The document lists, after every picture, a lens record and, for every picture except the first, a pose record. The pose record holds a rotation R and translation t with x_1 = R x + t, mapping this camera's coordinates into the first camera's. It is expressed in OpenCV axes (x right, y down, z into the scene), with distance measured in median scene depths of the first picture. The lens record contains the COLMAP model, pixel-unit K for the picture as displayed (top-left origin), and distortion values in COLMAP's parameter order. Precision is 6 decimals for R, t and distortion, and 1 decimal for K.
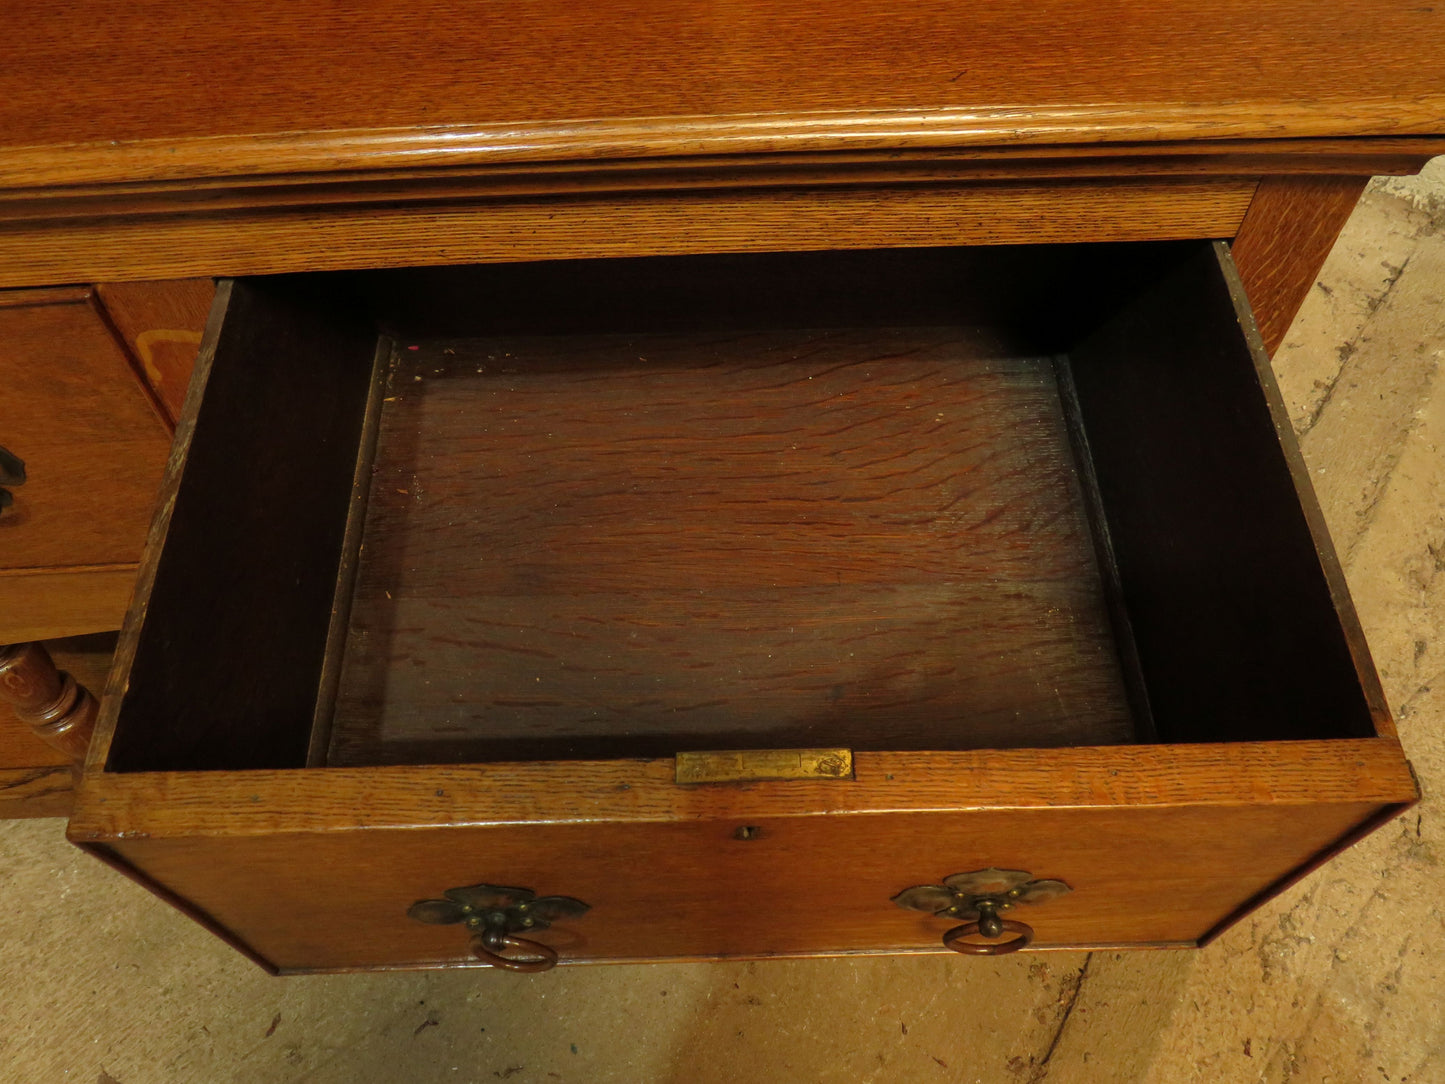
lens RADIAL K [[1163.2, 0, 711.5], [0, 1163.2, 546.8], [0, 0, 1]] dist [-0.015612, -0.008174]
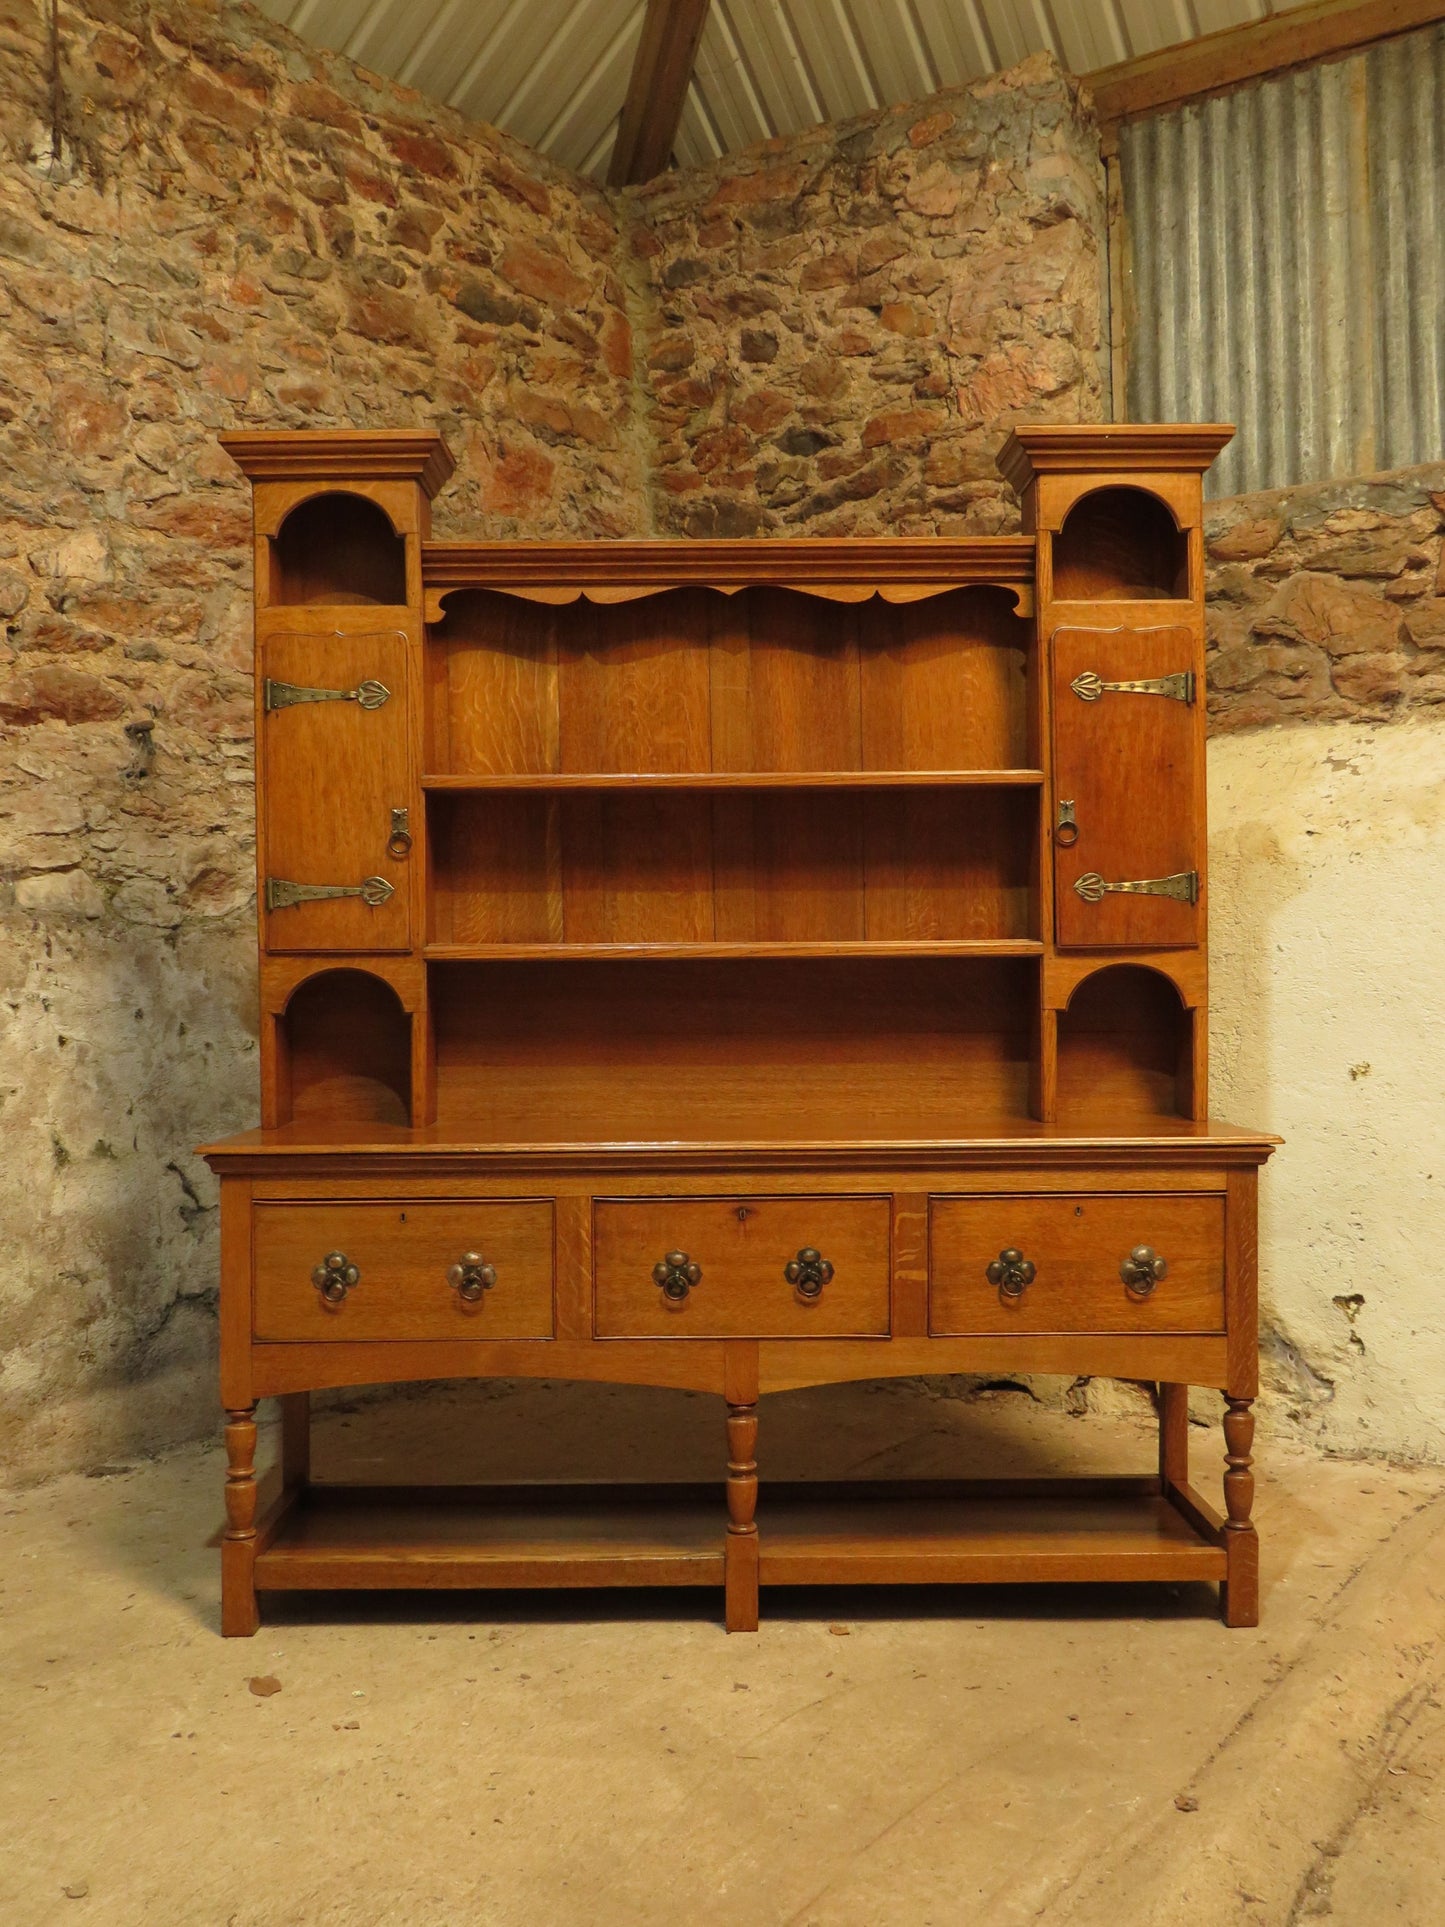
lens RADIAL K [[1711.8, 0, 732.5], [0, 1711.8, 964.4], [0, 0, 1]] dist [-0.038618, 0.023684]
pose [[0.999518, 0.011618, -0.028803, -0.466004], [-0.030297, 0.568745, -0.821956, 1.900445], [0.006832, 0.822432, 0.568823, -1.302074]]
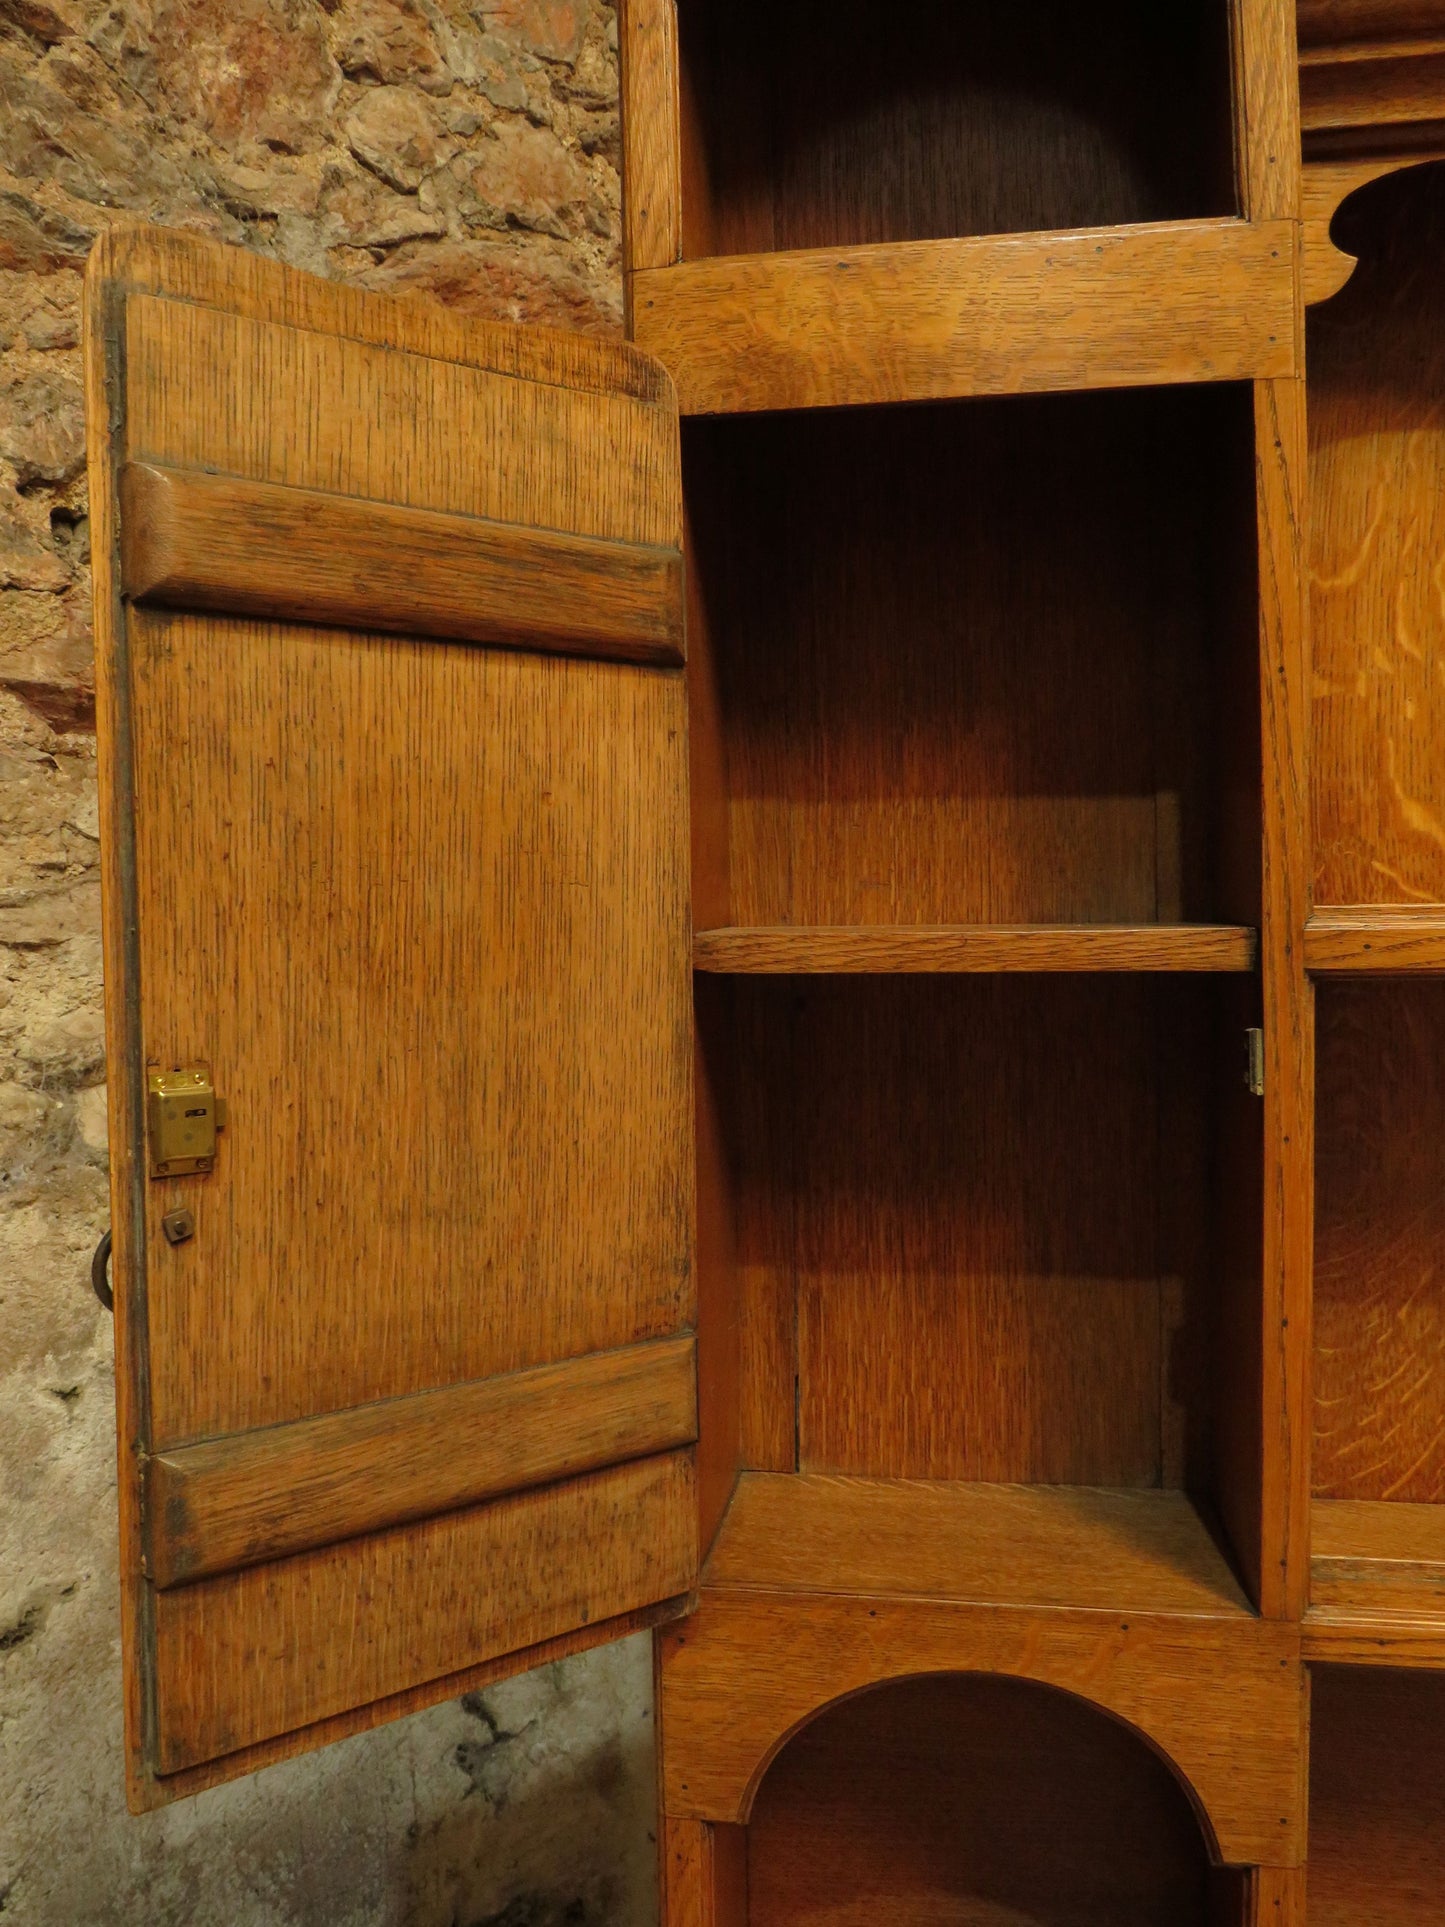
lens RADIAL K [[1551.2, 0, 703.7], [0, 1551.2, 953.9], [0, 0, 1]] dist [-0.015612, -0.008174]
pose [[0.975981, 0.012193, -0.217514, -1.202812], [-0.182956, 0.587913, -0.787963, -0.147685], [0.118272, 0.808832, 0.576023, -0.278290]]
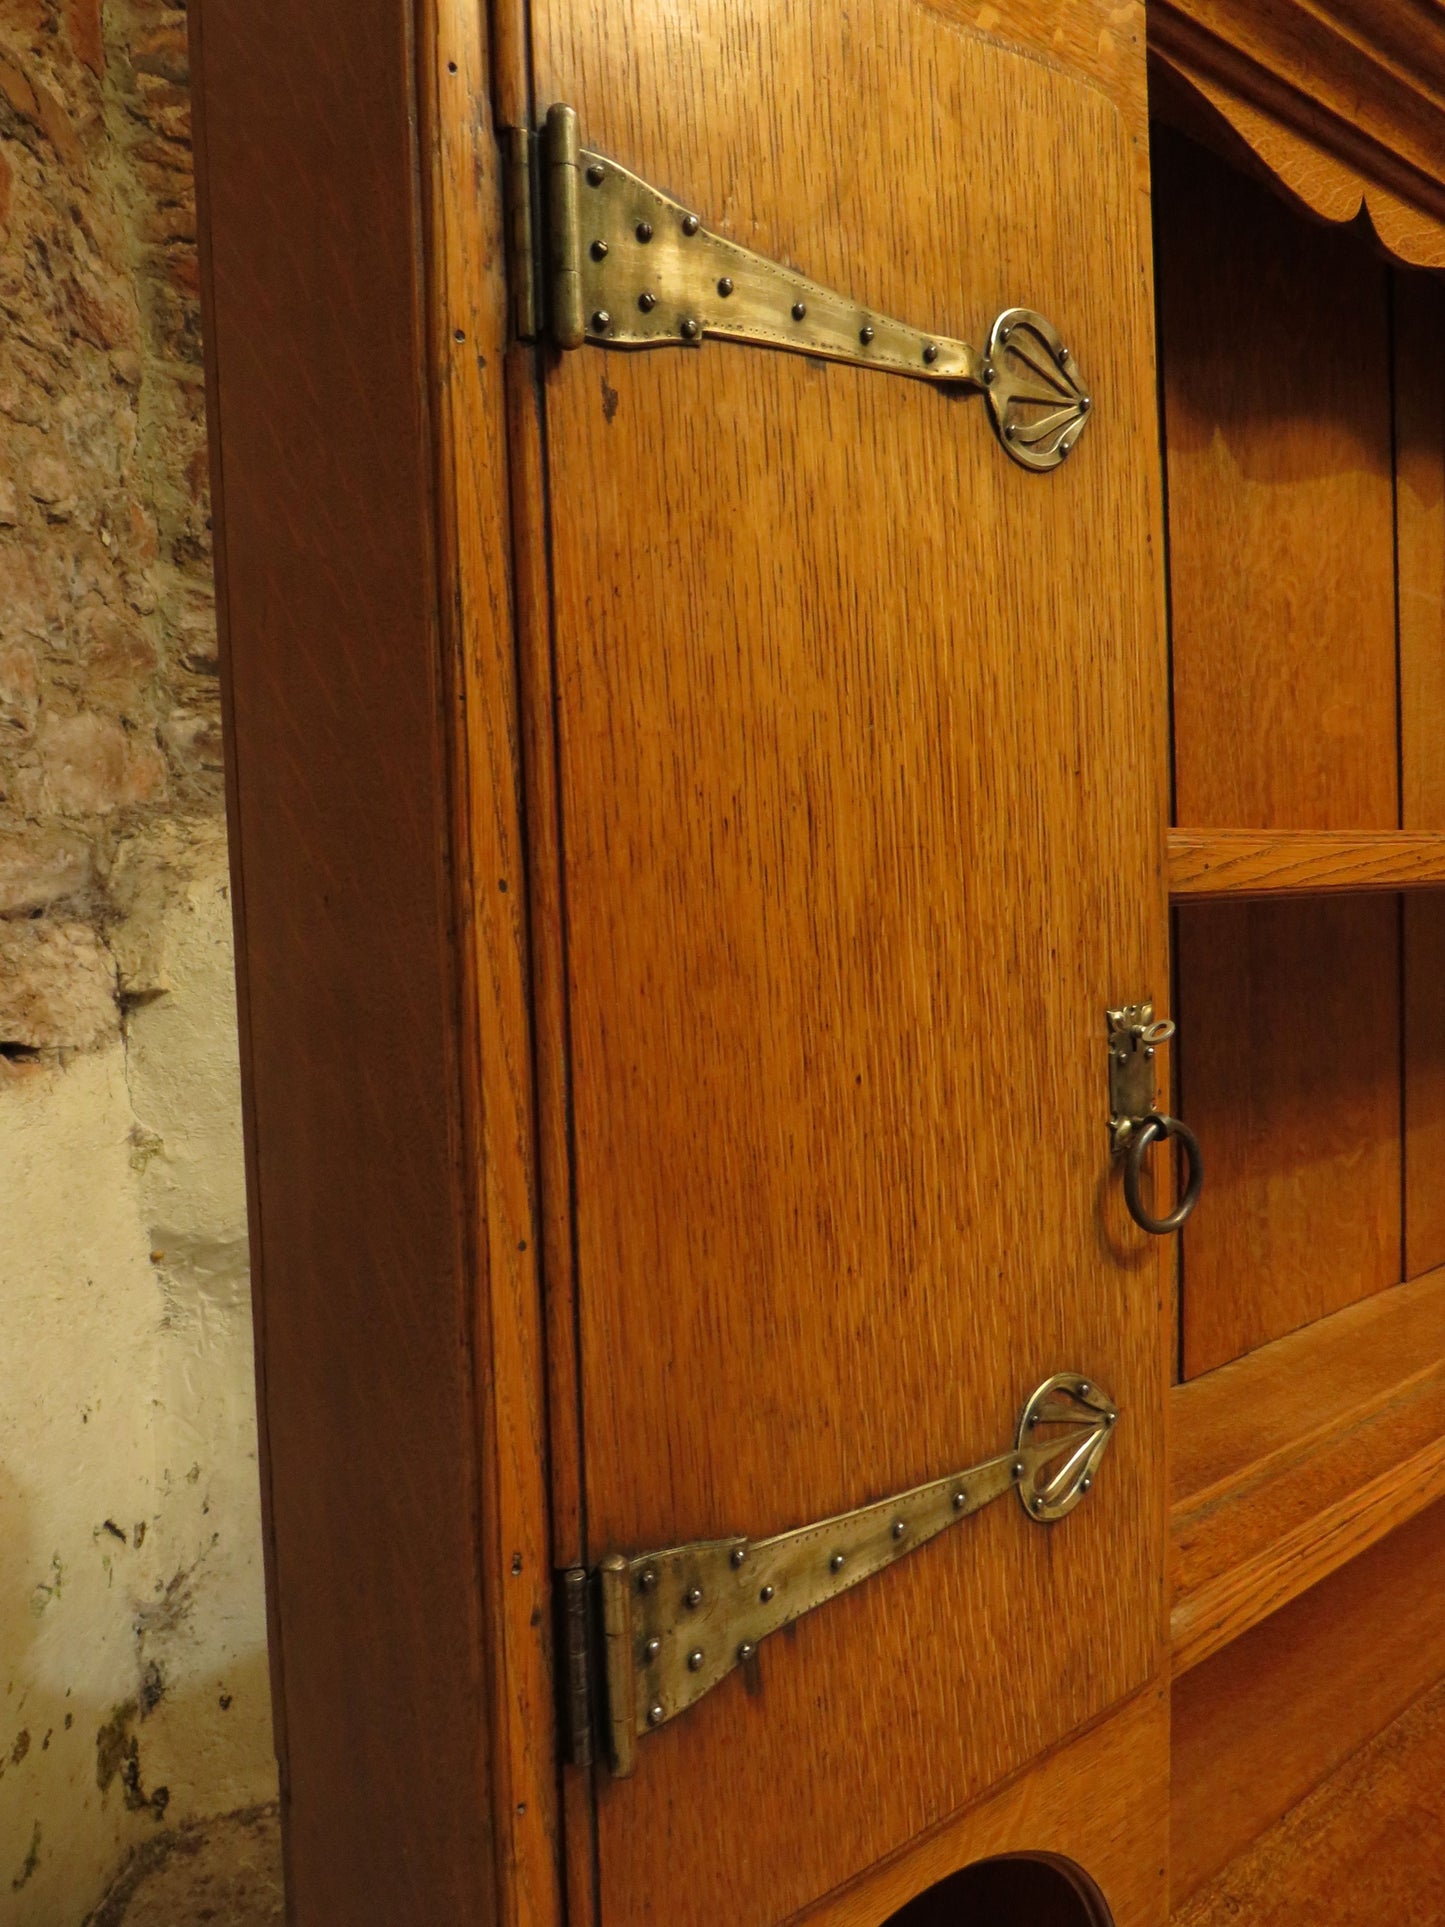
lens RADIAL K [[1372.5, 0, 701.8], [0, 1372.5, 962.3], [0, 0, 1]] dist [-0.023566, 0.002016]
pose [[0.813199, -0.038292, 0.580724, -1.524469], [0.491437, 0.579710, -0.649943, -0.449763], [-0.311764, 0.813922, 0.490238, -0.037473]]
